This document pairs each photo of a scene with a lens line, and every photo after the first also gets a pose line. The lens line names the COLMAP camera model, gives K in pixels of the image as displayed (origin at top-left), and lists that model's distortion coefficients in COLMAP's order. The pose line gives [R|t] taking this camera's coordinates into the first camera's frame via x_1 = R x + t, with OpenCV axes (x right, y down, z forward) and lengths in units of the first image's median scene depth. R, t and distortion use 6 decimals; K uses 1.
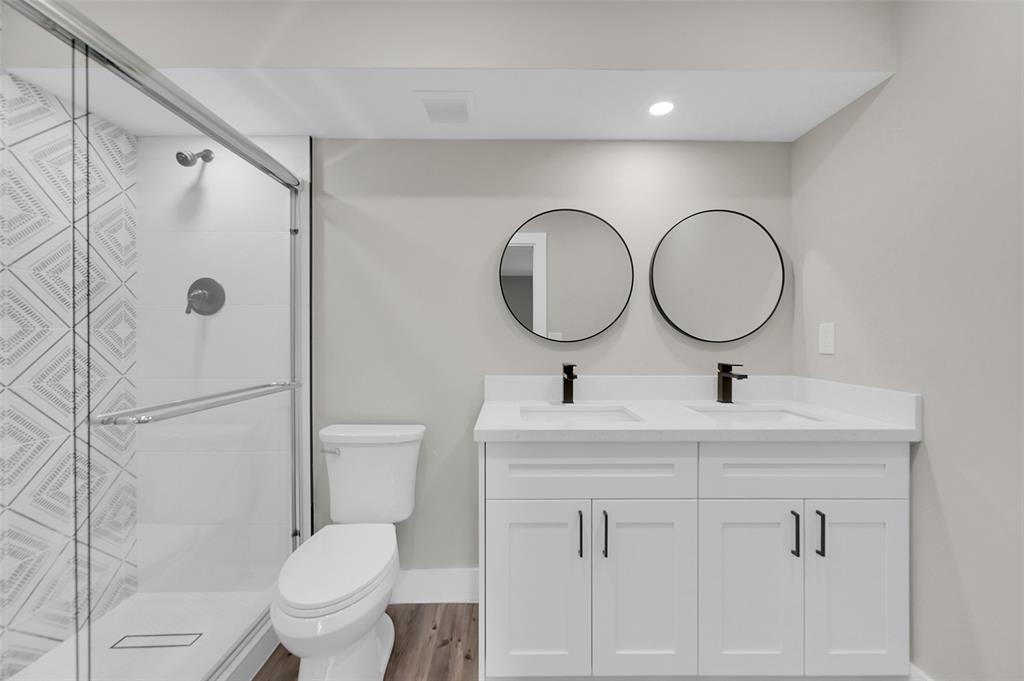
lens RADIAL K [[402.3, 0, 514.5], [0, 402.3, 337.0], [0, 0, 1]] dist [-0.000336, -0.000388]
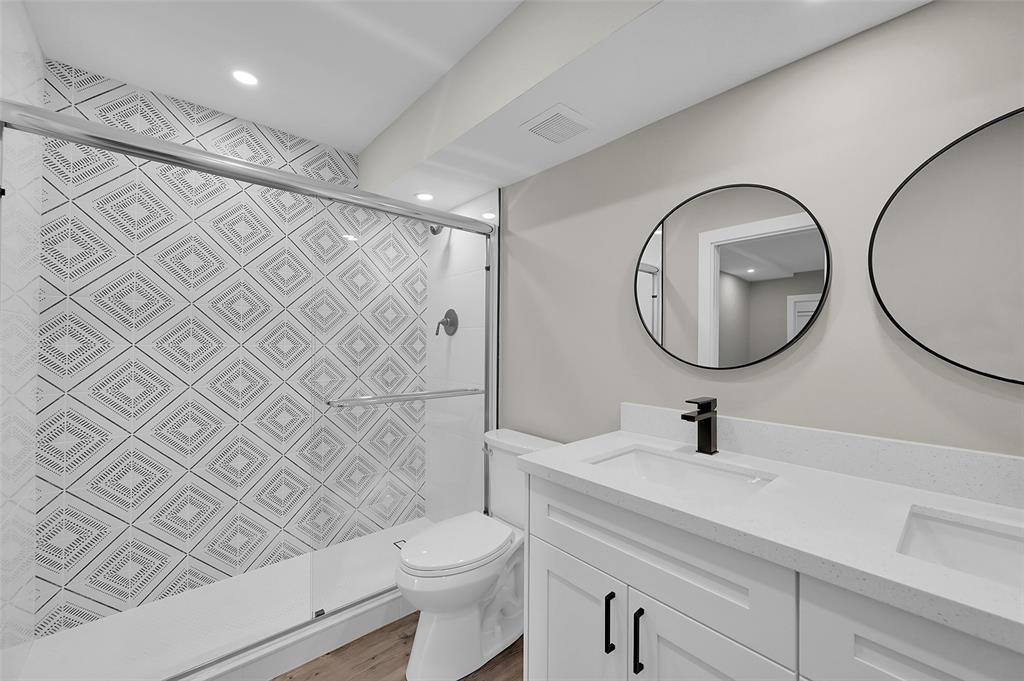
lens RADIAL K [[402.3, 0, 514.5], [0, 402.3, 337.0], [0, 0, 1]] dist [-0.000336, -0.000388]
pose [[0.653137, -0.003737, -0.757231, 0.451068], [-0.005852, 0.999933, -0.009982, -0.036899], [0.757217, 0.010951, 0.653071, 0.250794]]
